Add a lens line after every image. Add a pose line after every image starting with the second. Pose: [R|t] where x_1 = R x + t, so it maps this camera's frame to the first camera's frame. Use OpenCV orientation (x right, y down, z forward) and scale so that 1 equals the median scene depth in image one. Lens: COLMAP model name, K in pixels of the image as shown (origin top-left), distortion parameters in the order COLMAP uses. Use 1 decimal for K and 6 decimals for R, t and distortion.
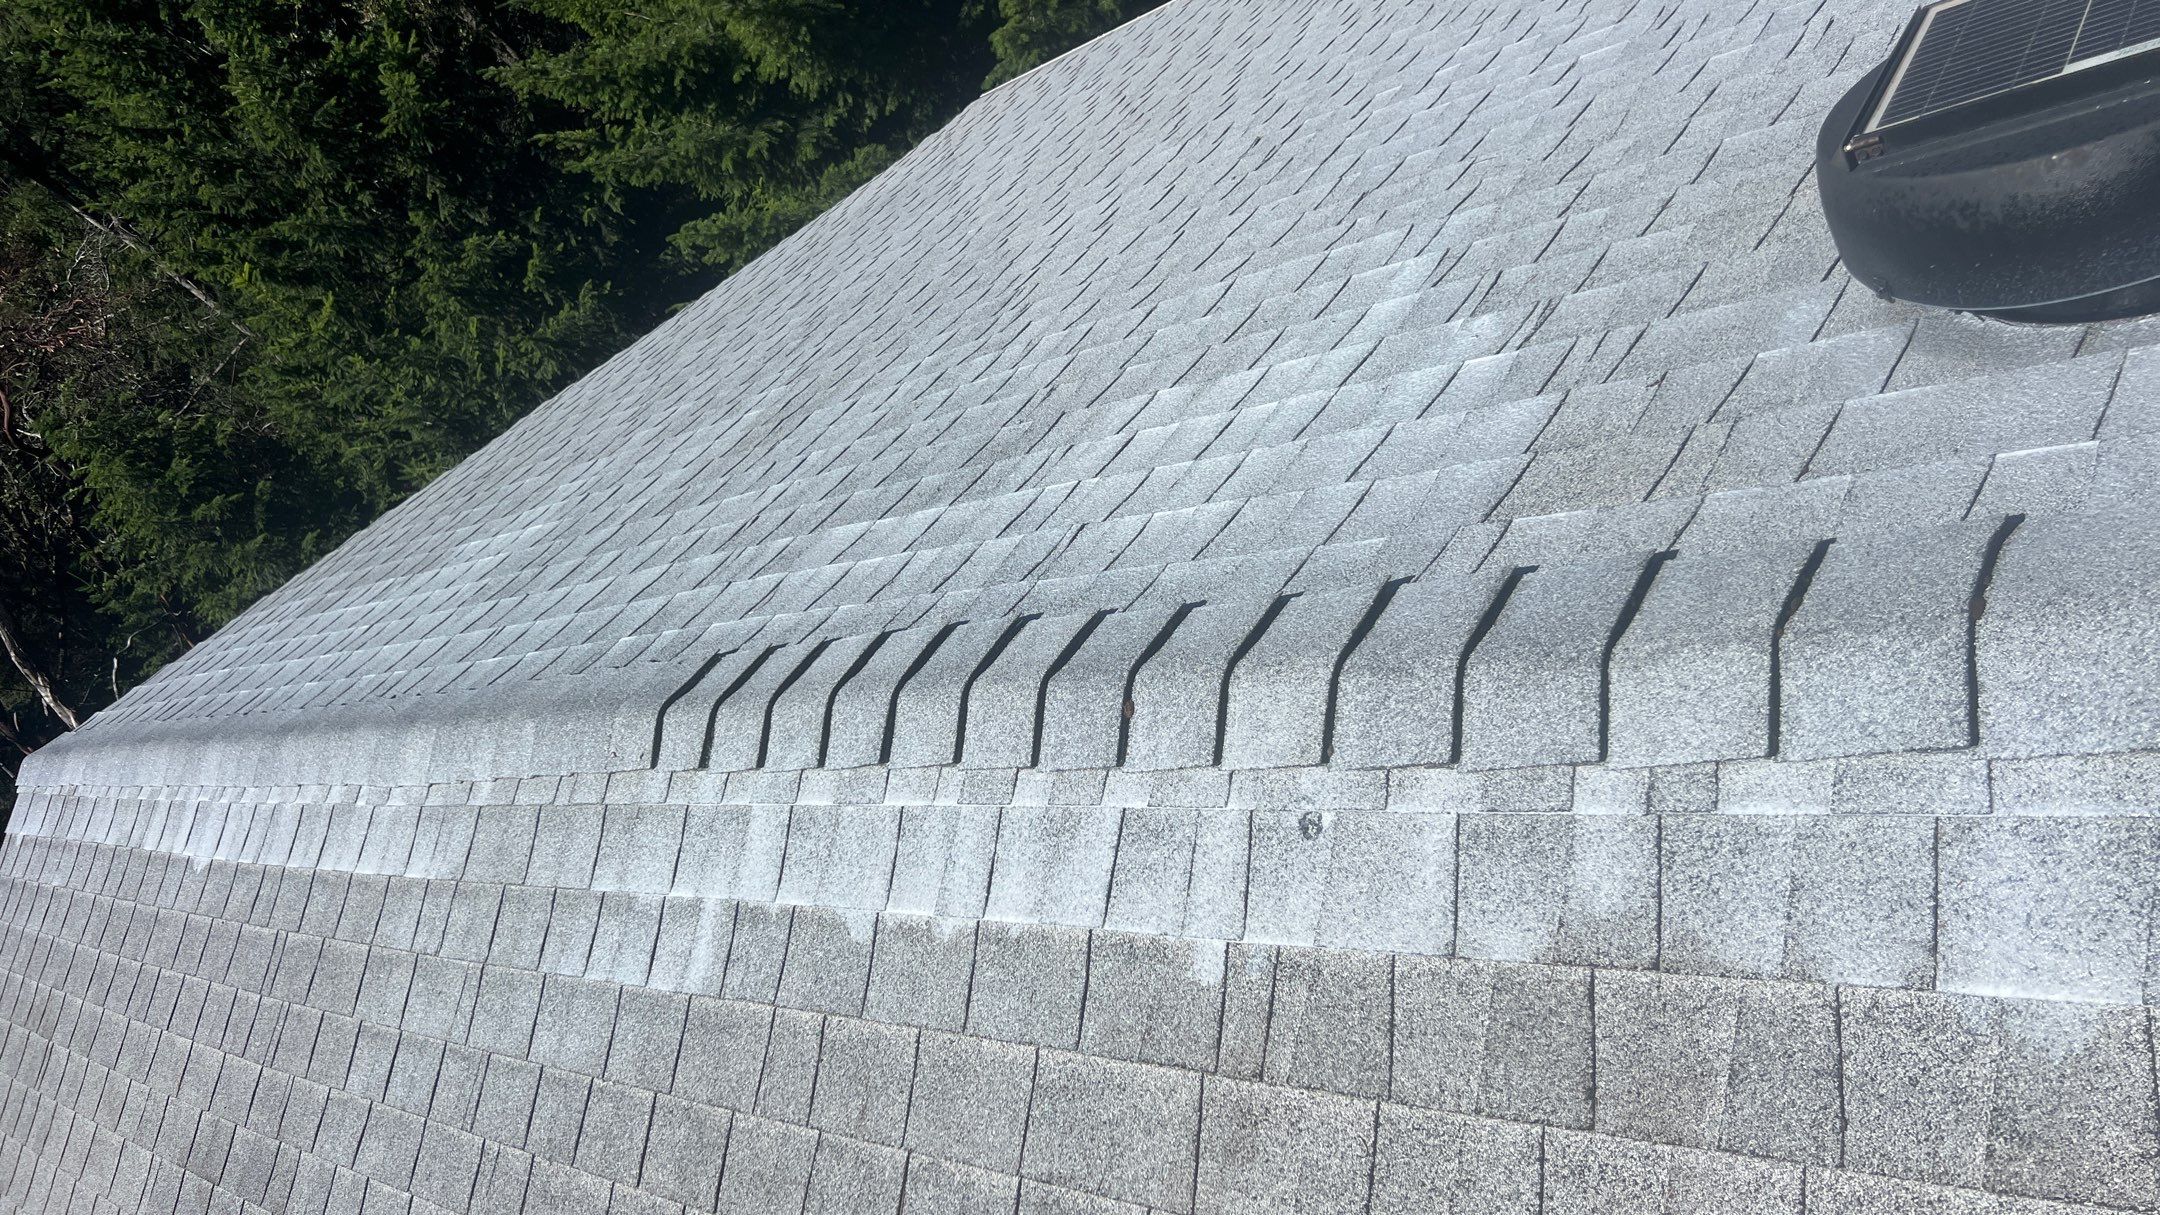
lens RADIAL K [[1650.8, 0, 1062.7], [0, 1650.8, 611.5], [0, 0, 1]] dist [0.008807, -0.006233]
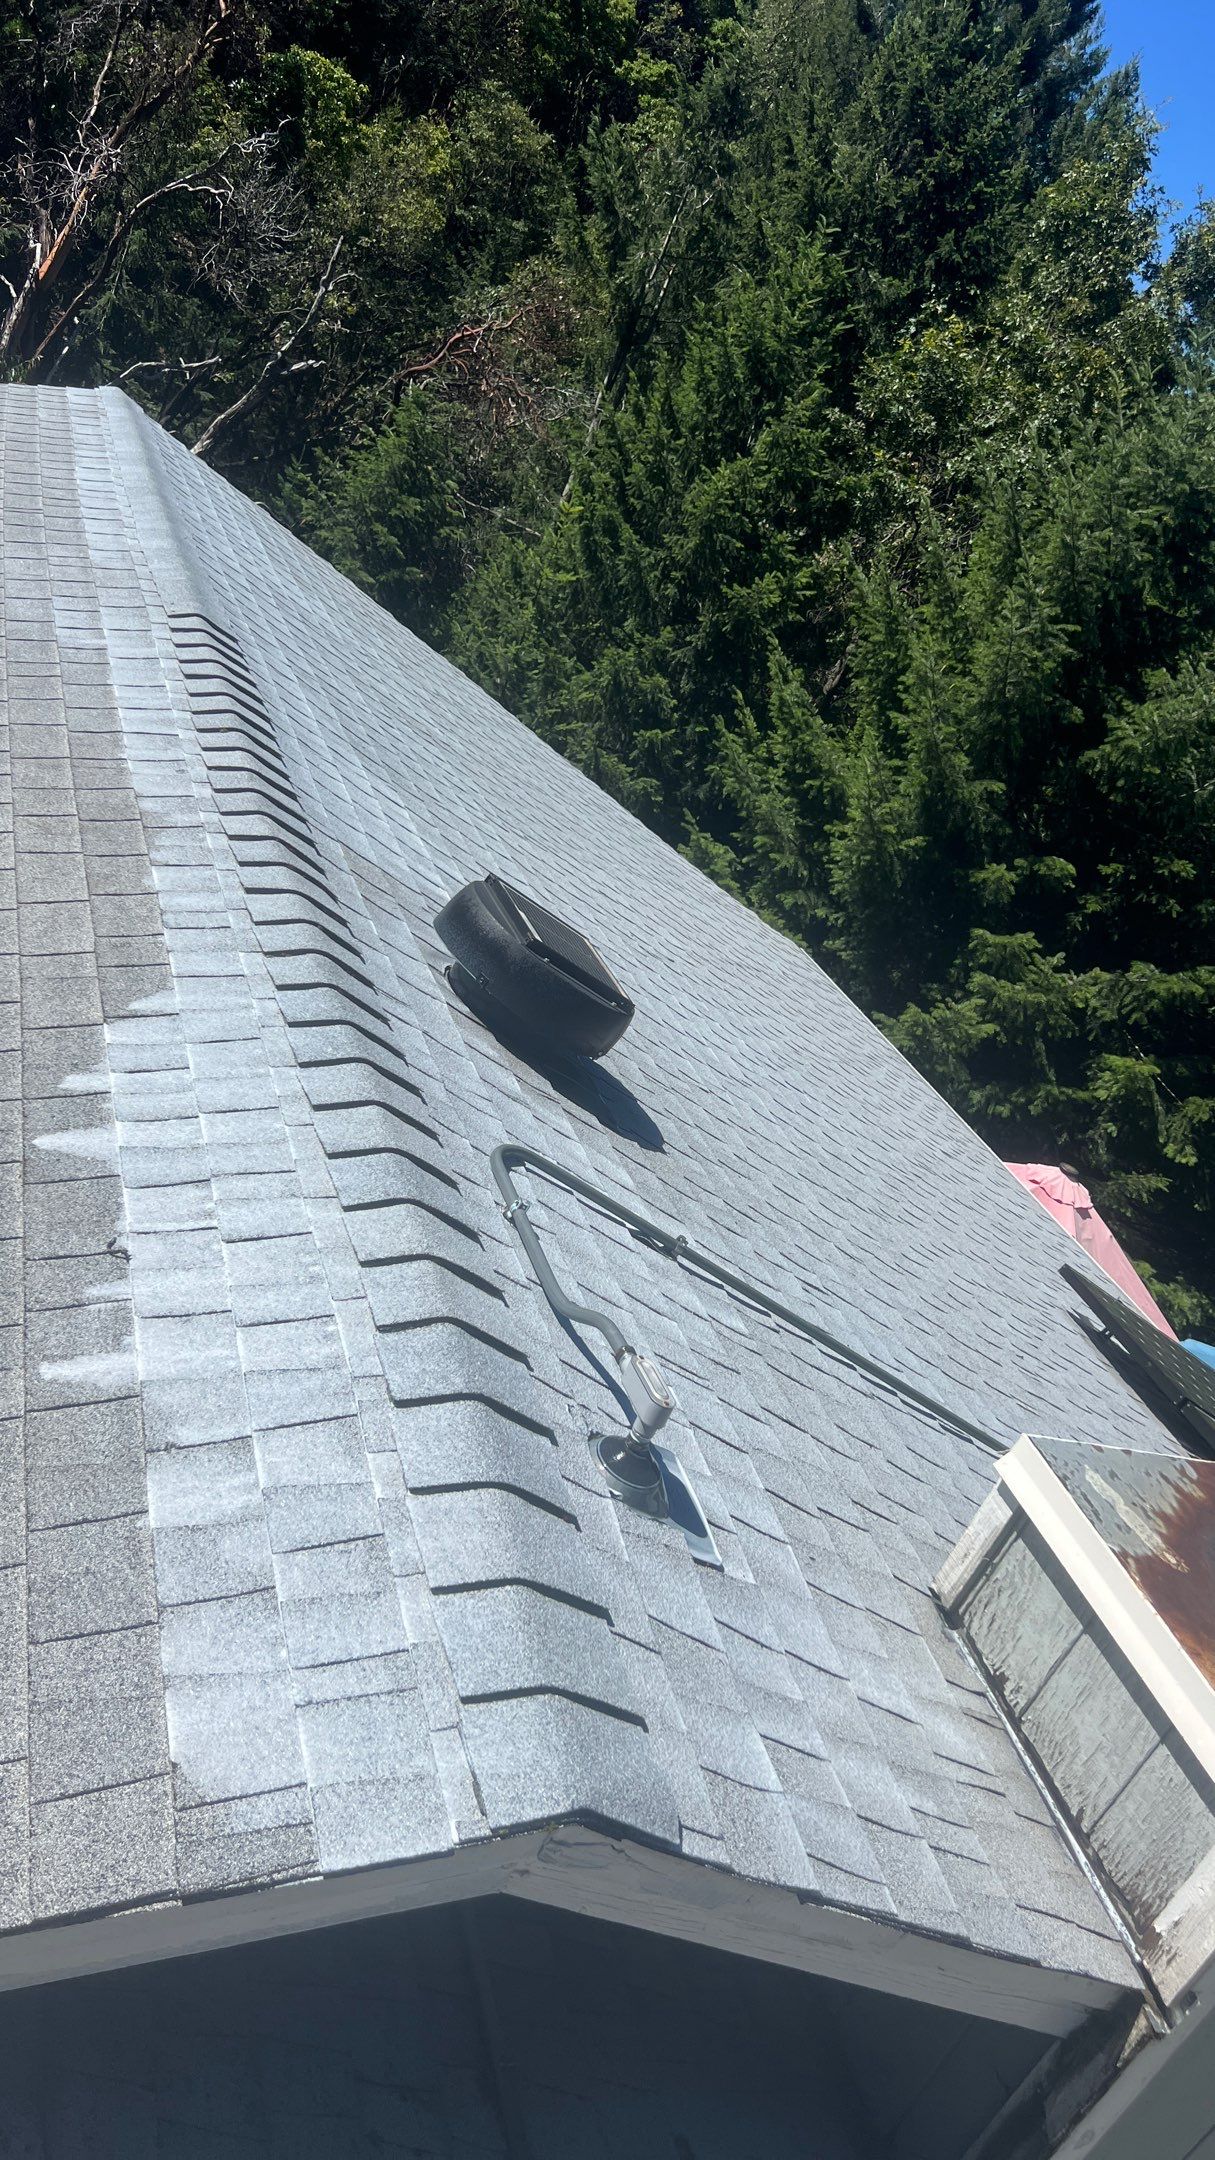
lens RADIAL K [[1650.8, 0, 599.2], [0, 1650.8, 1098.1], [0, 0, 1]] dist [0.008807, -0.006233]
pose [[0.273719, 0.949862, -0.151130, 0.090553], [-0.961176, 0.264436, -0.078831, -0.011215], [-0.034914, 0.166840, 0.985366, -0.105818]]
